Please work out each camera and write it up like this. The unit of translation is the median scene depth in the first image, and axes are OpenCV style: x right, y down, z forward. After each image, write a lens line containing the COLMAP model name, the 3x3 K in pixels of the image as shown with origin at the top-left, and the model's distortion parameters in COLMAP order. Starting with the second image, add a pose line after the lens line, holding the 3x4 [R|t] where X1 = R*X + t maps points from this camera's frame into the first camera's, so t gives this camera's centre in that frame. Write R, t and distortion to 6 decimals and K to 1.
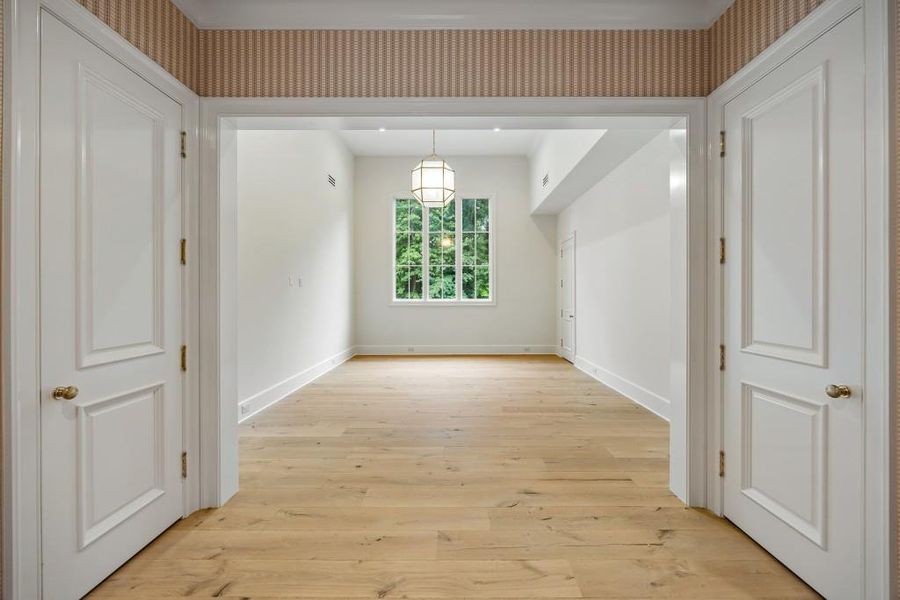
lens RADIAL K [[345.8, 0, 455.3], [0, 345.8, 296.8], [0, 0, 1]] dist [-0.002035, -0.000089]
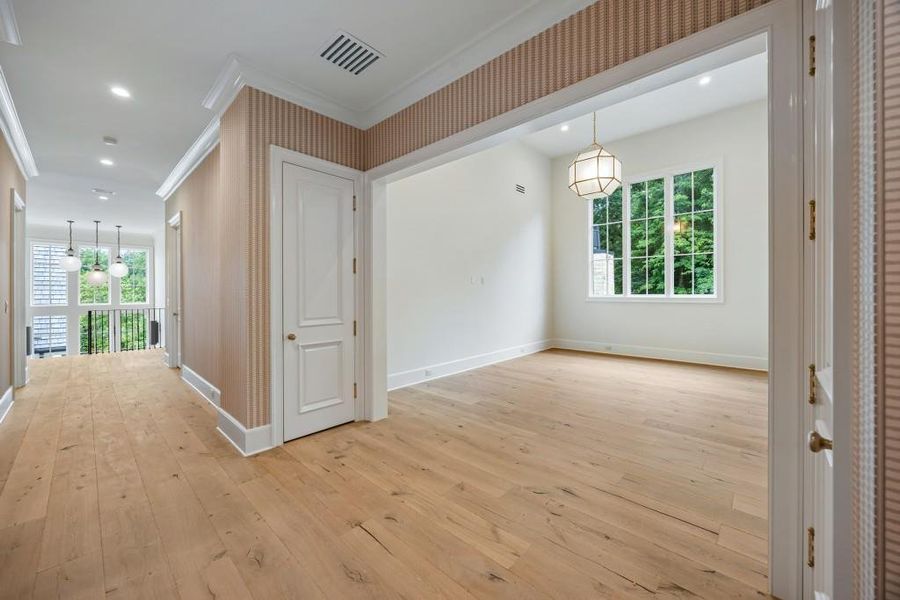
lens RADIAL K [[342.8, 0, 447.3], [0, 342.8, 293.7], [0, 0, 1]] dist [-0.000299, 0.000098]
pose [[0.734410, 0.001397, -0.678705, 0.634162], [0.000694, 0.999996, 0.002810, 0.002759], [0.678706, -0.002535, 0.734406, 0.056143]]
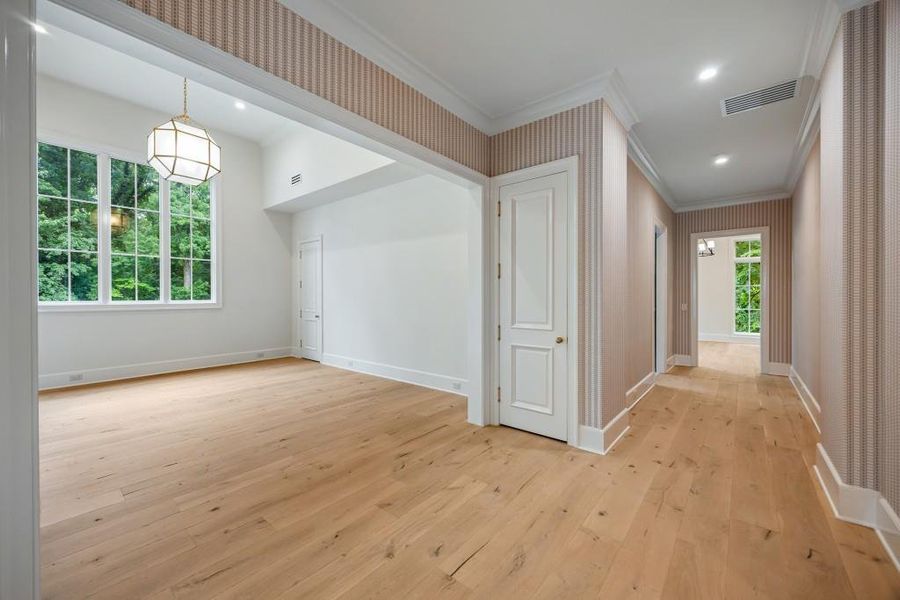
lens RADIAL K [[351.4, 0, 450.0], [0, 351.4, 300.0], [0, 0, 1]] dist [-0.000196, 0.000065]
pose [[0.635560, -0.008794, 0.772001, -0.663586], [0.002482, 0.999953, 0.009347, -0.004493], [-0.772047, -0.004024, 0.635552, 0.067279]]
